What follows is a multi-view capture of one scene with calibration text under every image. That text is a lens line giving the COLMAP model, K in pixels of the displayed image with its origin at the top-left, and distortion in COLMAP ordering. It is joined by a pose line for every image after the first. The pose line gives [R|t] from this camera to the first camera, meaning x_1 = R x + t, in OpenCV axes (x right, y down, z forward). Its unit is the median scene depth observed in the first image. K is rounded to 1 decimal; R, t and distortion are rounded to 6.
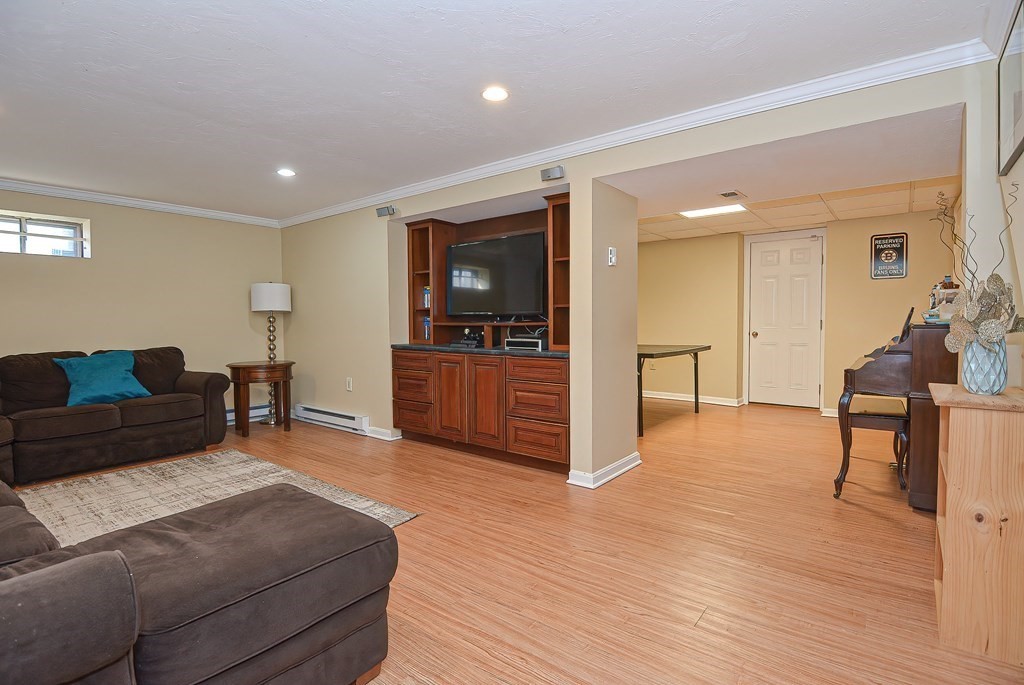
lens RADIAL K [[499.4, 0, 508.7], [0, 499.4, 335.0], [0, 0, 1]] dist [-0.014884, -0.001188]
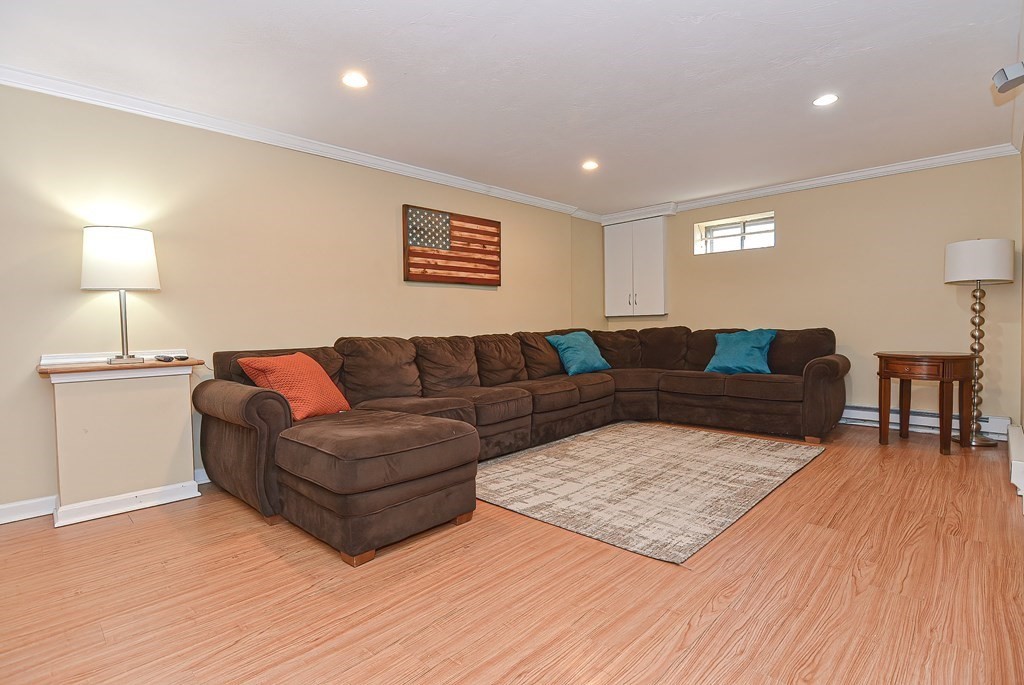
lens RADIAL K [[499.4, 0, 510.2], [0, 499.4, 339.6], [0, 0, 1]] dist [-0.014884, -0.001188]
pose [[-0.107719, 0.040432, -0.993359, 0.396302], [-0.014299, 0.999006, 0.042212, 0.018484], [0.994079, 0.018751, -0.107034, 0.642798]]
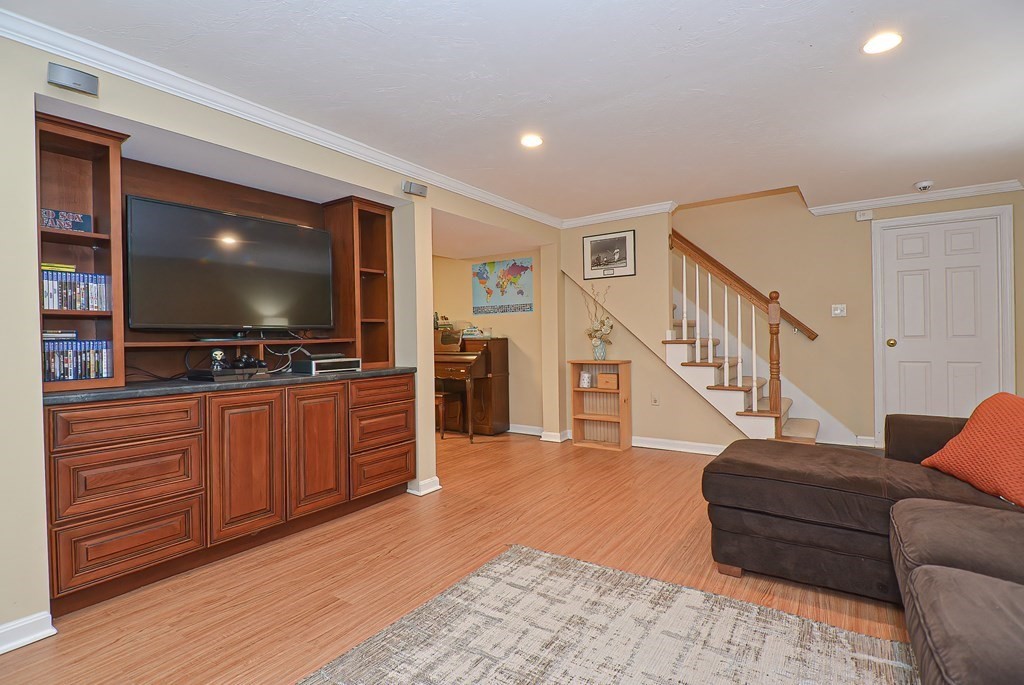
lens RADIAL K [[499.4, 0, 514.6], [0, 499.4, 340.7], [0, 0, 1]] dist [-0.014884, -0.001188]
pose [[-0.074012, -0.002990, 0.997253, -0.831757], [0.050965, 0.998677, 0.006776, -0.012750], [-0.995954, 0.051326, -0.073761, 0.804282]]
